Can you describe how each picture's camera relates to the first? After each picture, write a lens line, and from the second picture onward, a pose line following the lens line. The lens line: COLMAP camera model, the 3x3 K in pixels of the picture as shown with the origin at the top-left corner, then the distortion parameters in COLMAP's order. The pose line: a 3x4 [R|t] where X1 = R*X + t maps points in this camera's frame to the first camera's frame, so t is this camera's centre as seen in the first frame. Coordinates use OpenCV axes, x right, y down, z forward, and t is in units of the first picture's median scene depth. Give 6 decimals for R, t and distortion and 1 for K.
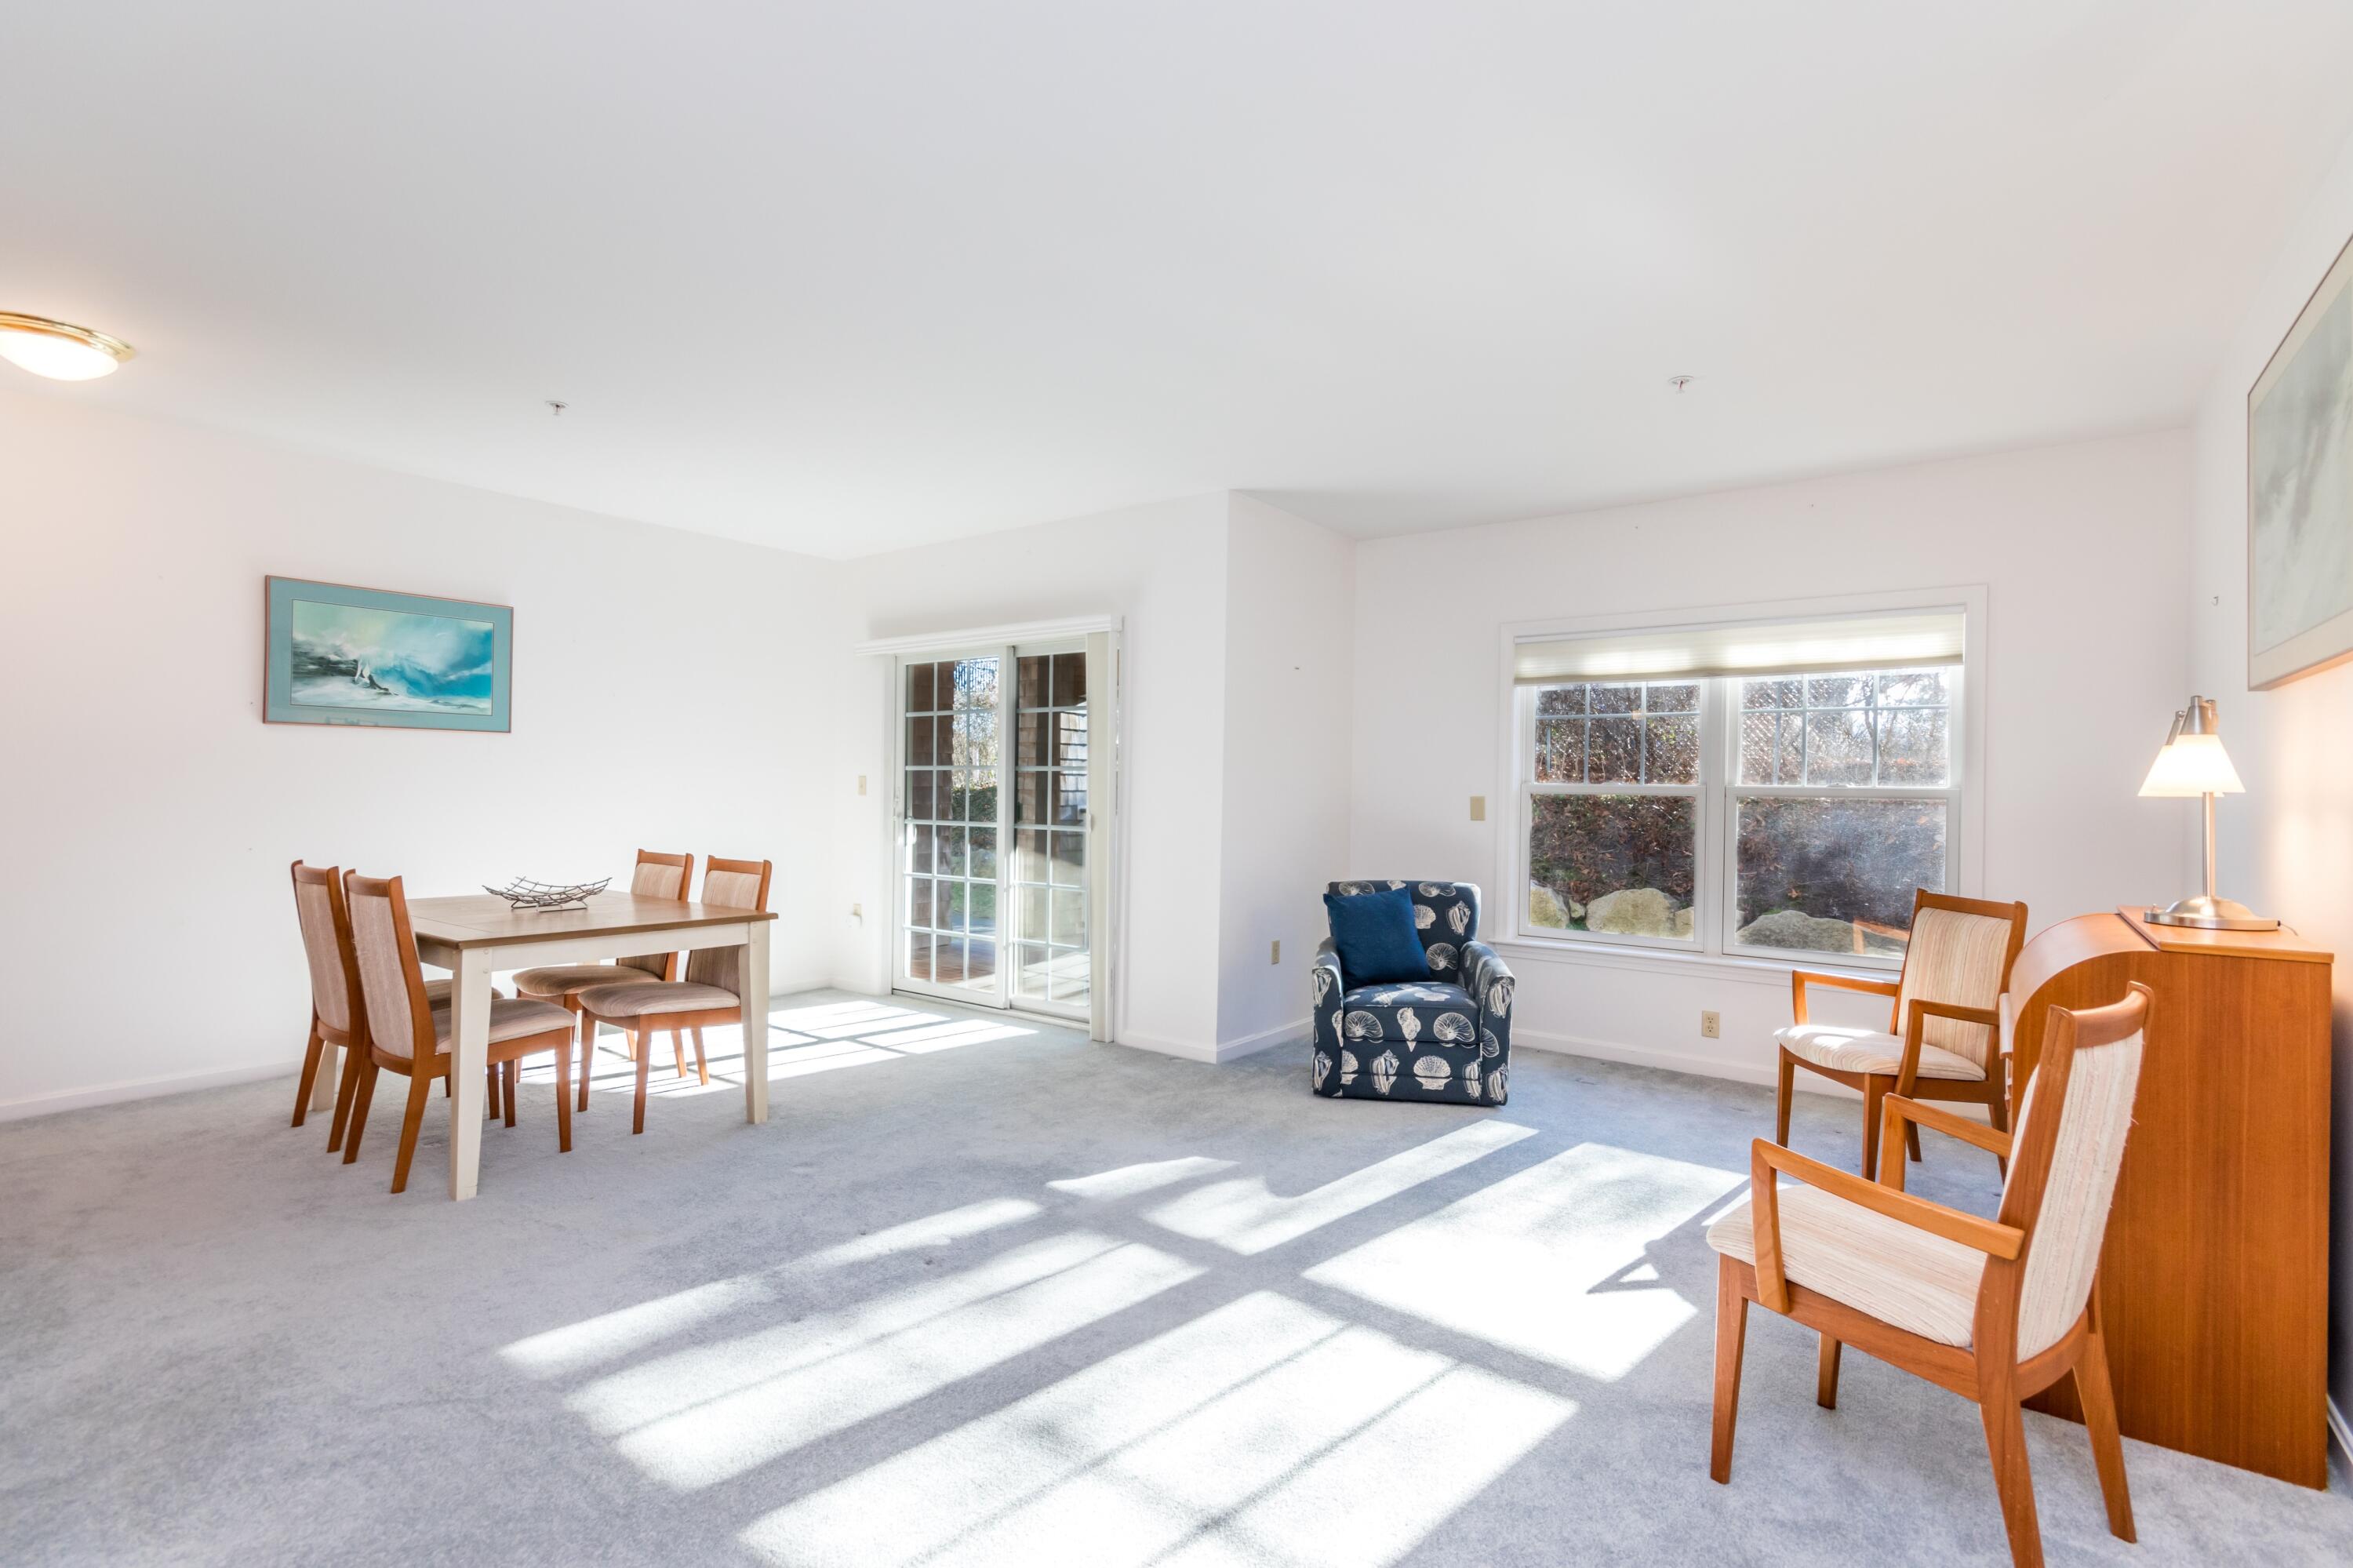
lens RADIAL K [[1071.0, 0, 1181.9], [0, 1071.0, 797.8], [0, 0, 1]] dist [0.002387, -0.000246]
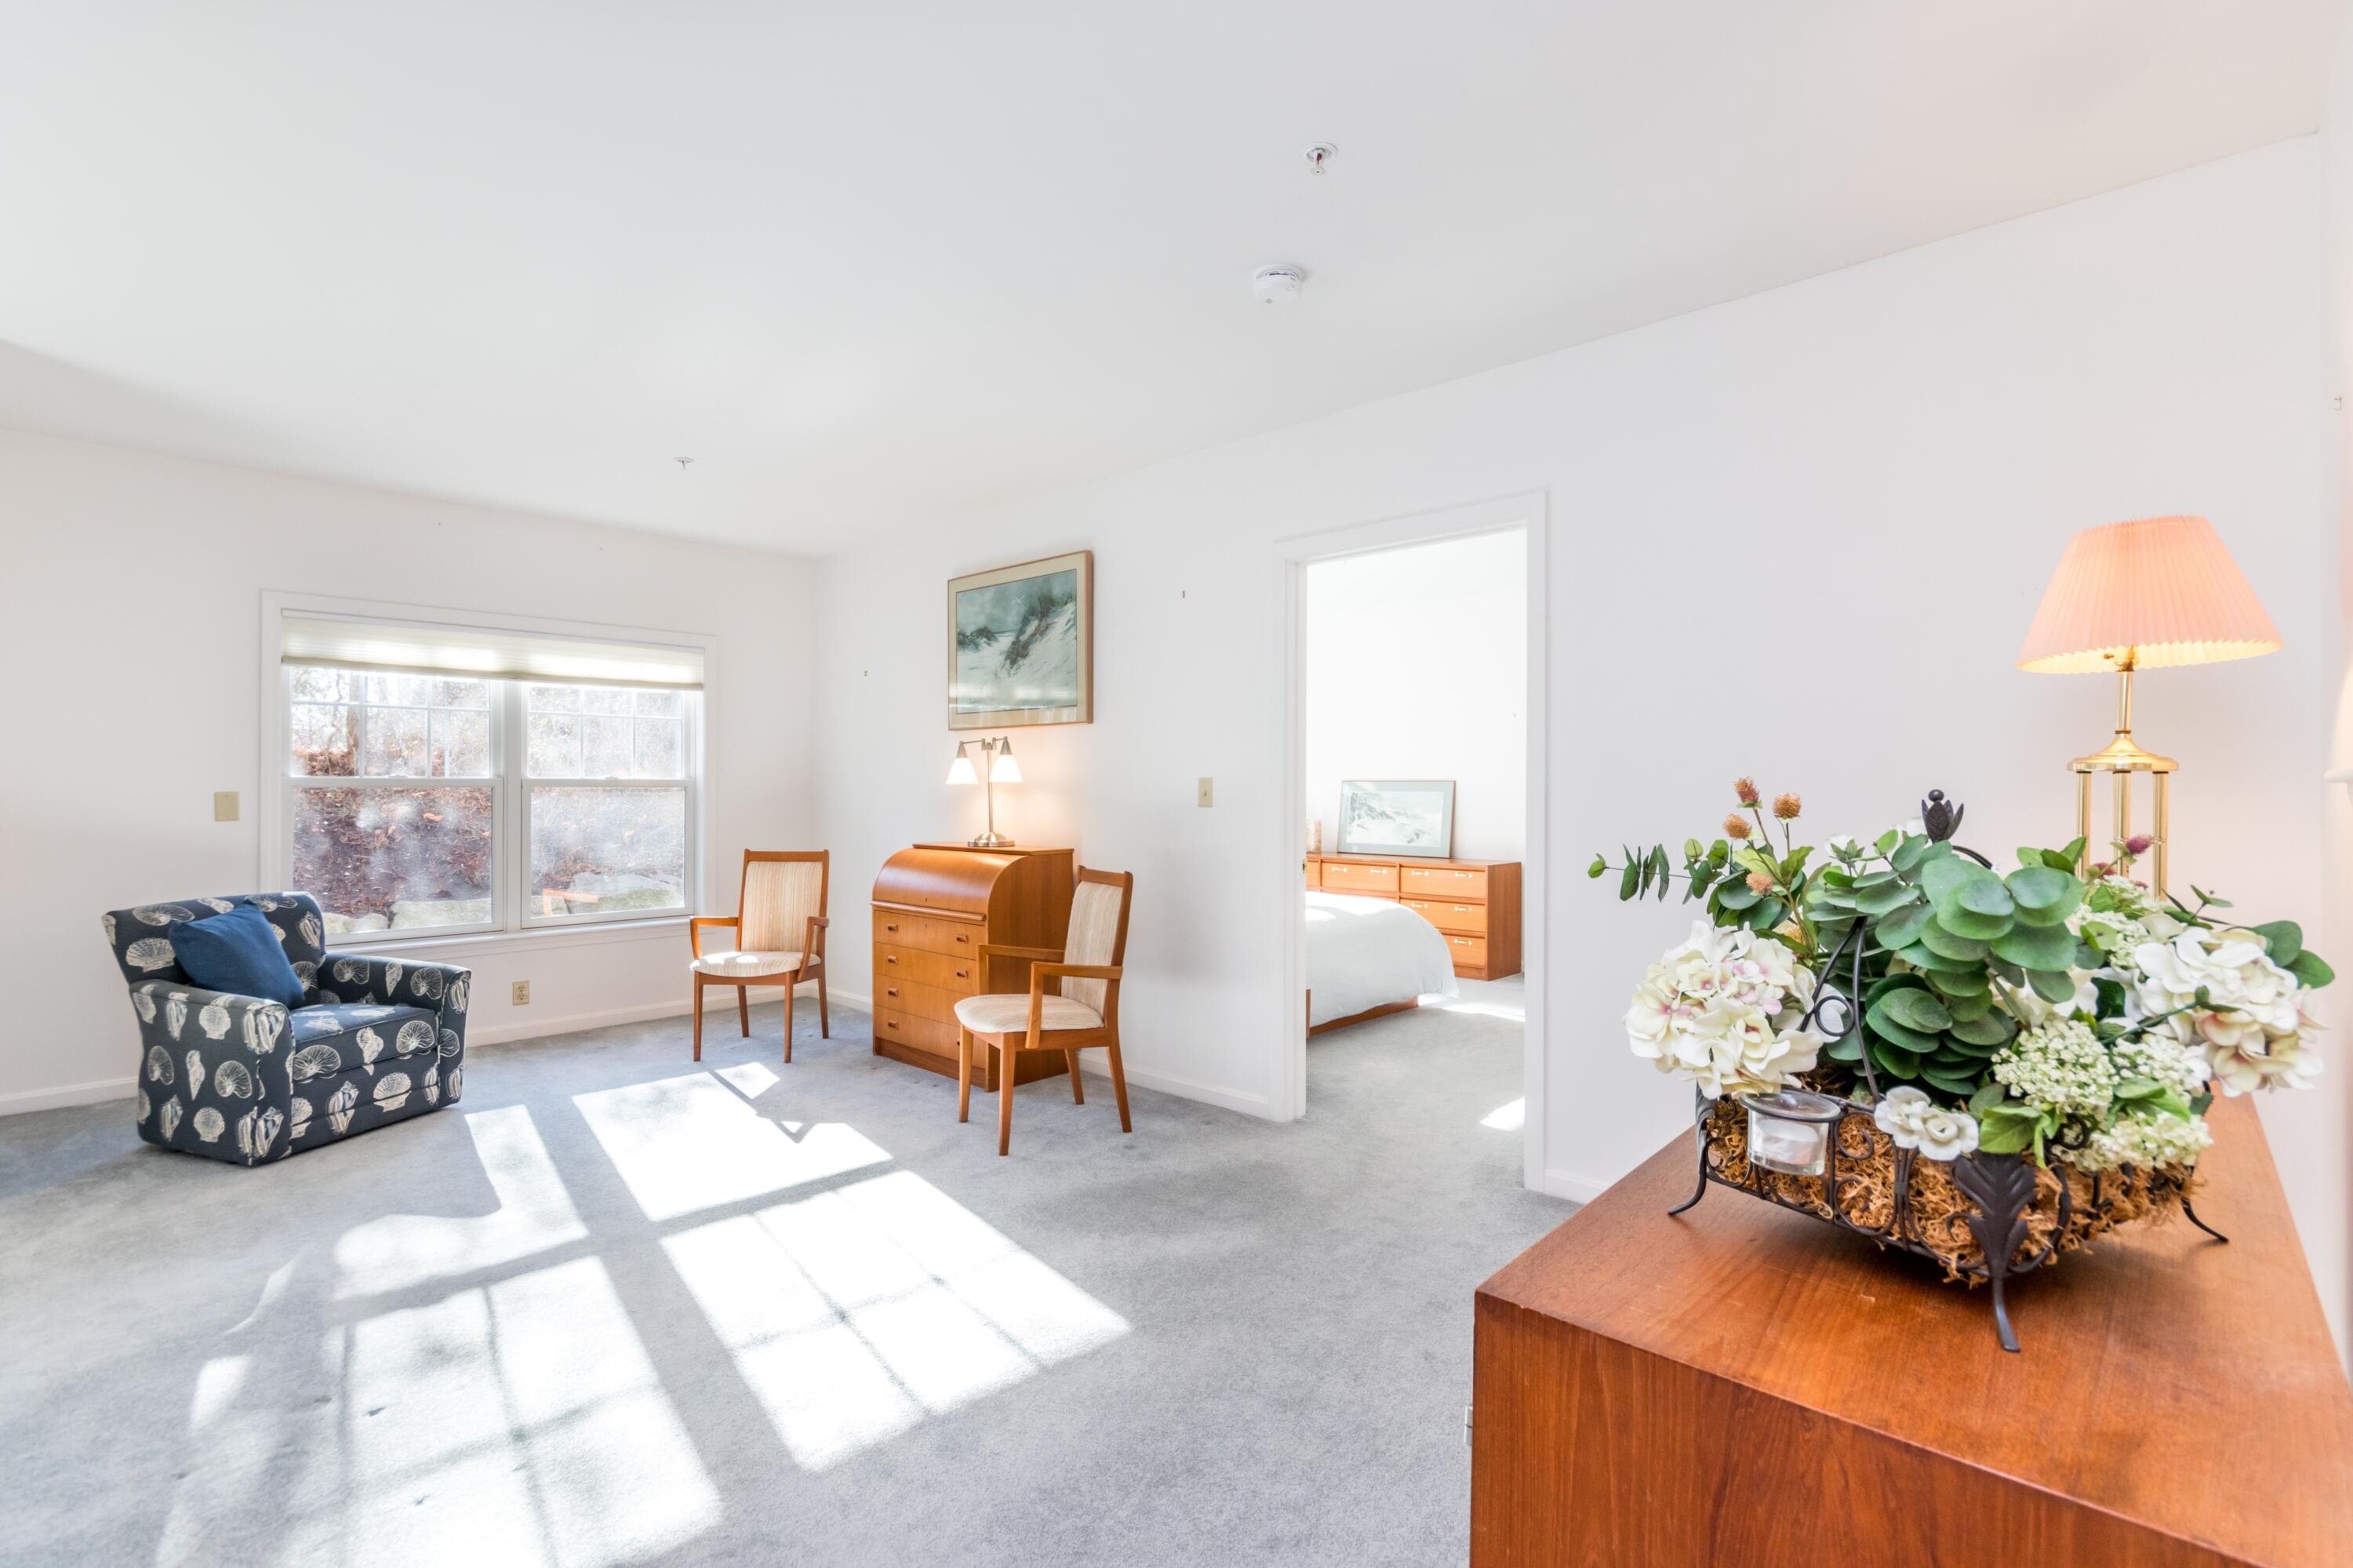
lens RADIAL K [[1081.0, 0, 1176.5], [0, 1081.0, 784.0], [0, 0, 1]] dist [0.002045, 0.000571]
pose [[0.124648, -0.012205, 0.992126, -0.581232], [0.013089, 0.999858, 0.010656, -0.009006], [-0.992115, 0.011658, 0.124790, 0.202585]]
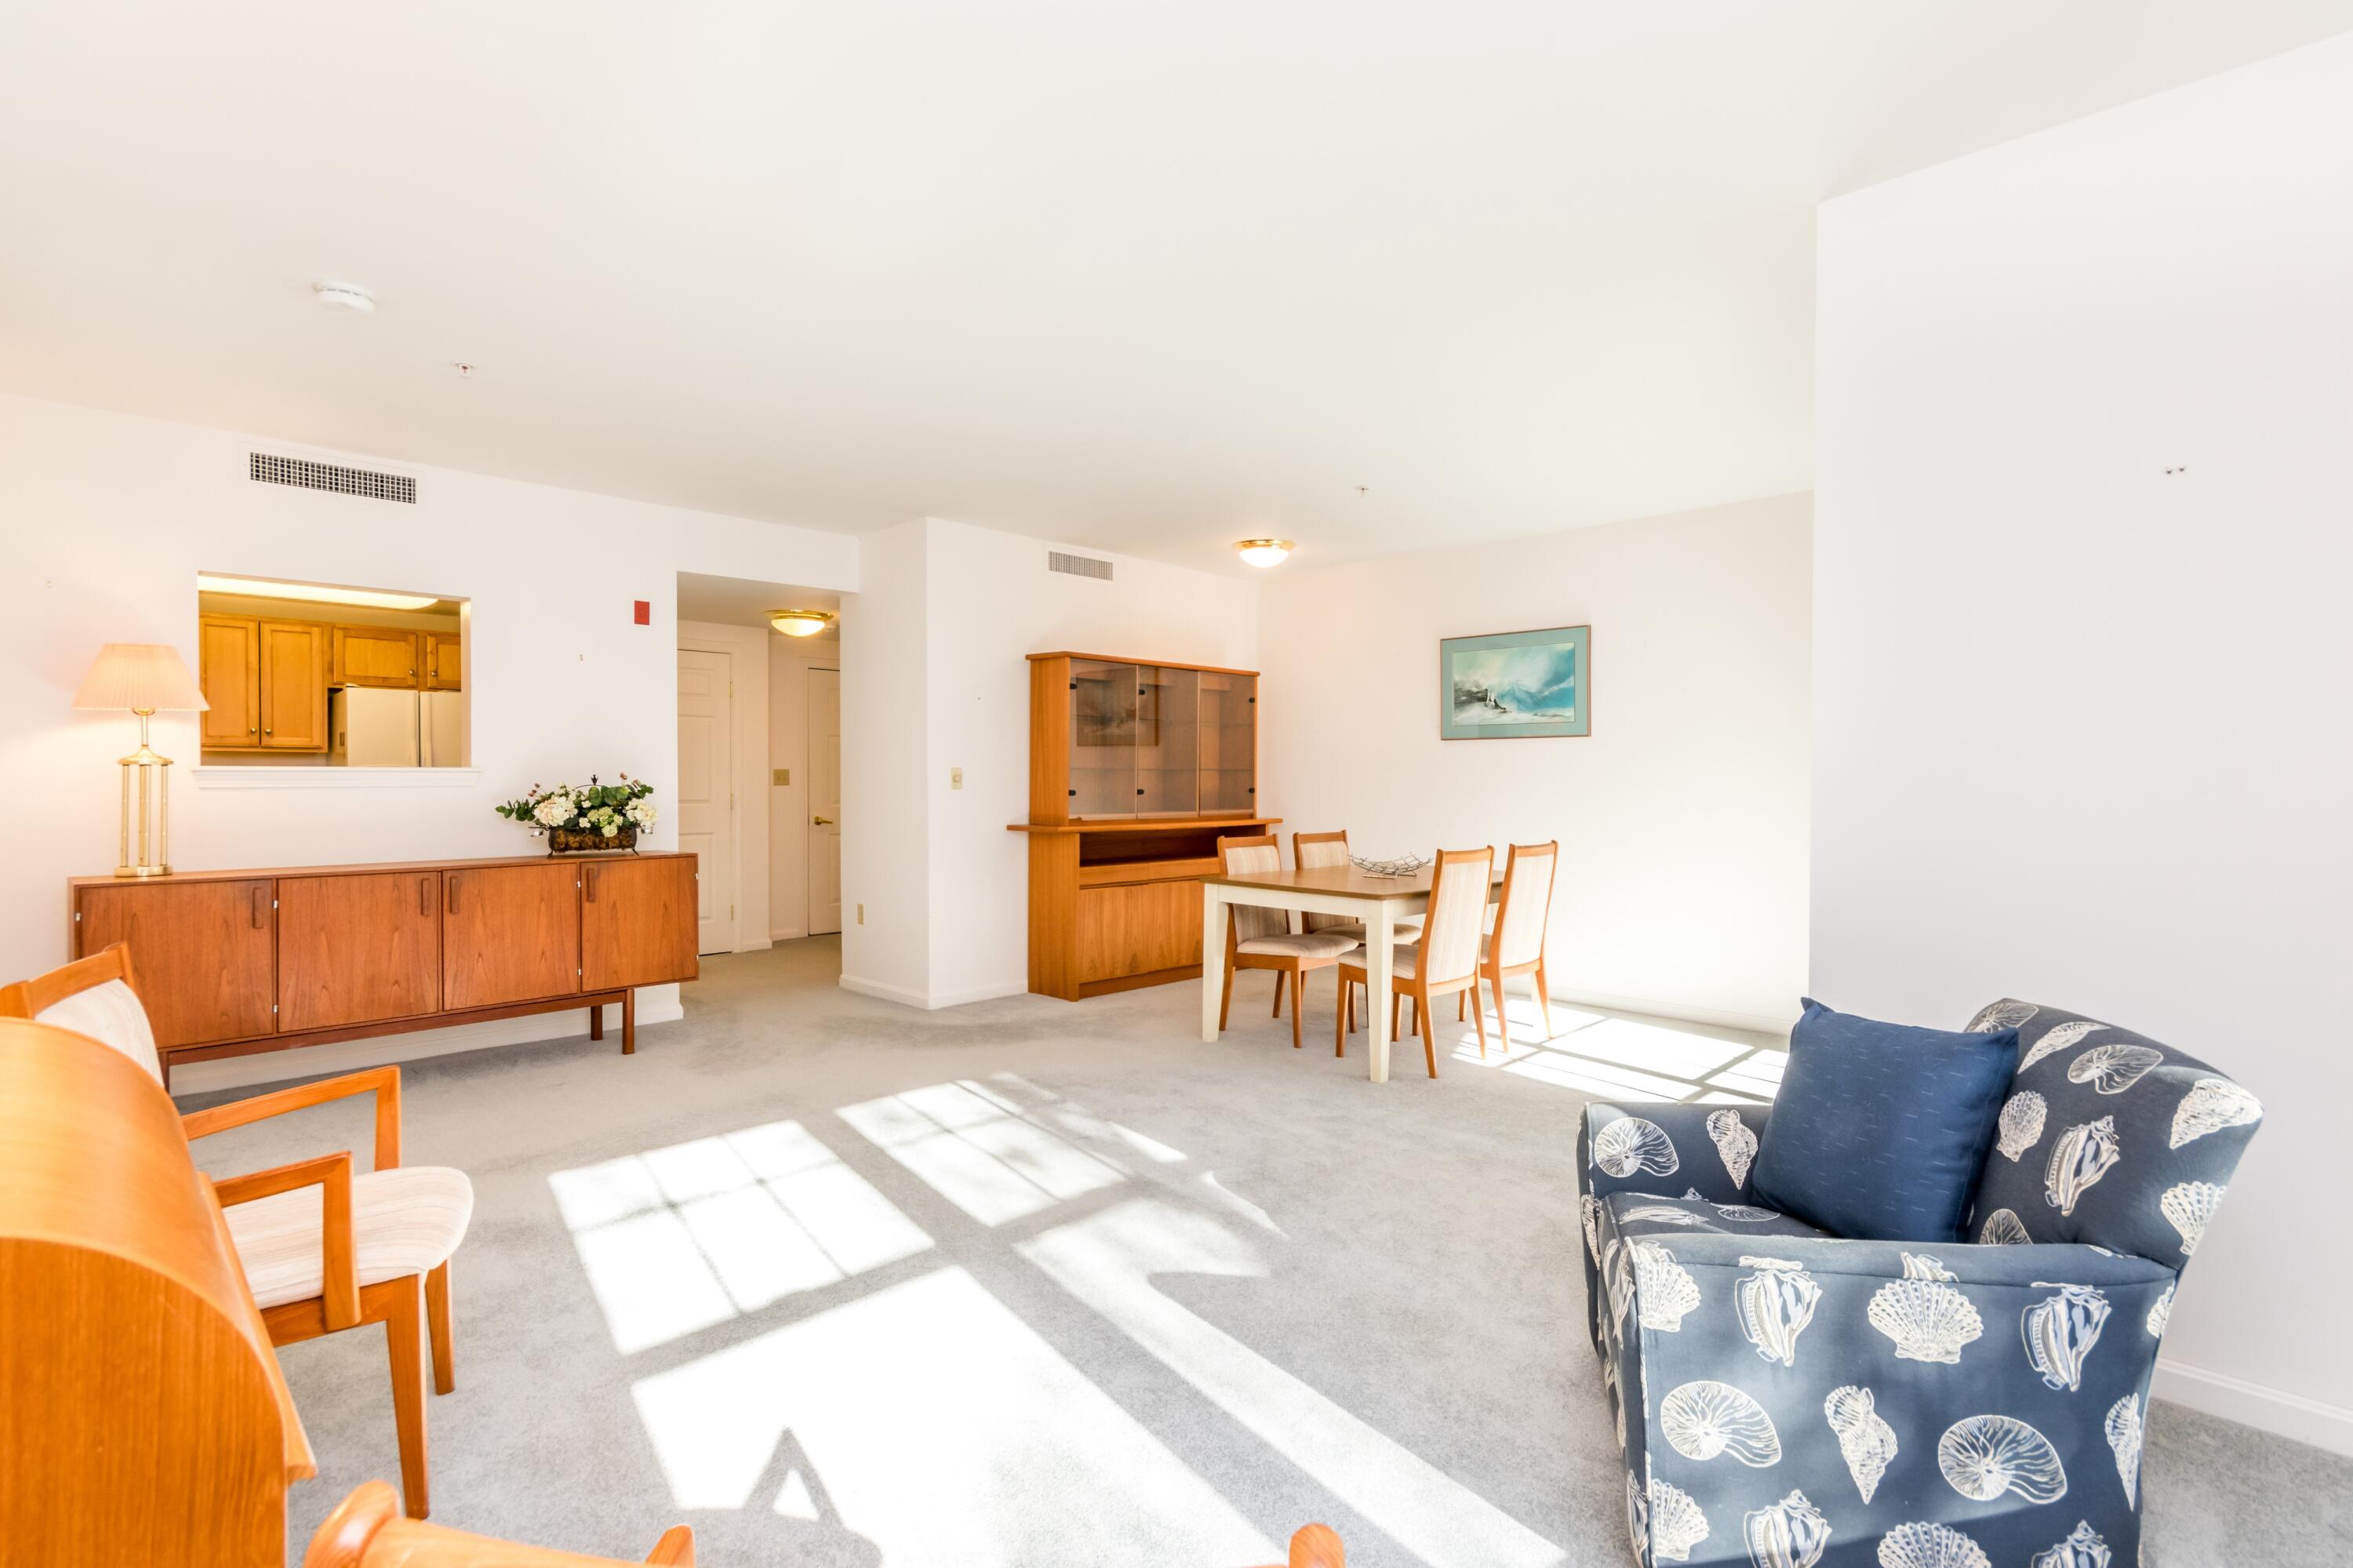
lens RADIAL K [[1134.5, 0, 1176.5], [0, 1134.5, 784.0], [0, 0, 1]] dist [0.001677, -0.000005]
pose [[-0.148615, -0.005645, -0.988879, 0.695097], [-0.016993, 0.999851, -0.003154, 0.000359], [0.988749, 0.016336, -0.148689, 0.848534]]
